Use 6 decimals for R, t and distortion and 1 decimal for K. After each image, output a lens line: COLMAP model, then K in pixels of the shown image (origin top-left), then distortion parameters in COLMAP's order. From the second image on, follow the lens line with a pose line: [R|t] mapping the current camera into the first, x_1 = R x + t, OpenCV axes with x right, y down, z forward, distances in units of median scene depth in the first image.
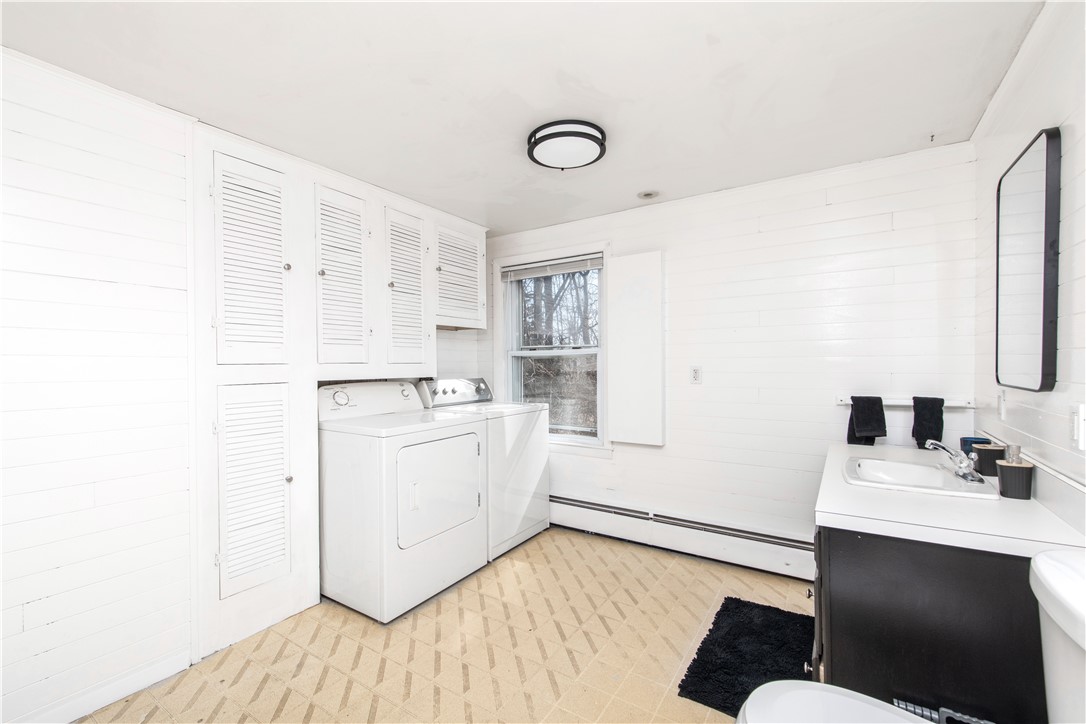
lens RADIAL K [[465.1, 0, 542.0], [0, 465.1, 368.6], [0, 0, 1]] dist [0.007744, -0.001961]
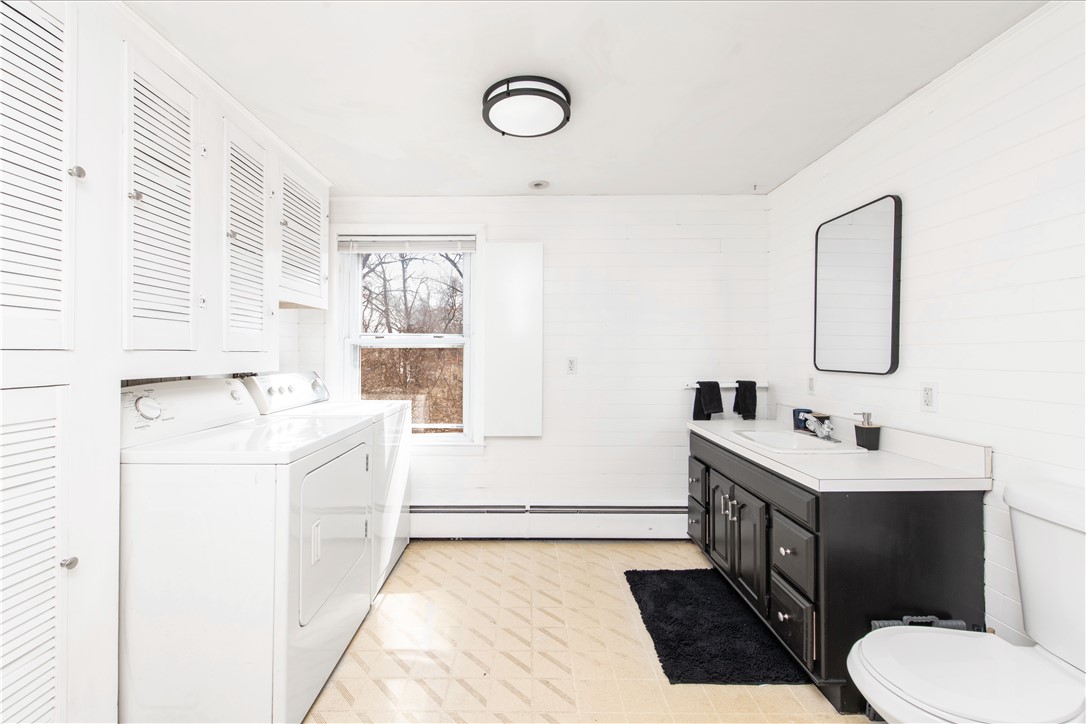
lens RADIAL K [[445.0, 0, 540.5], [0, 445.0, 353.3], [0, 0, 1]] dist [0.002624, -0.000945]
pose [[0.837007, 0.007649, 0.547139, -0.323834], [0.001023, 0.999879, -0.015543, 0.002211], [-0.547192, 0.013569, 0.836897, 0.234294]]
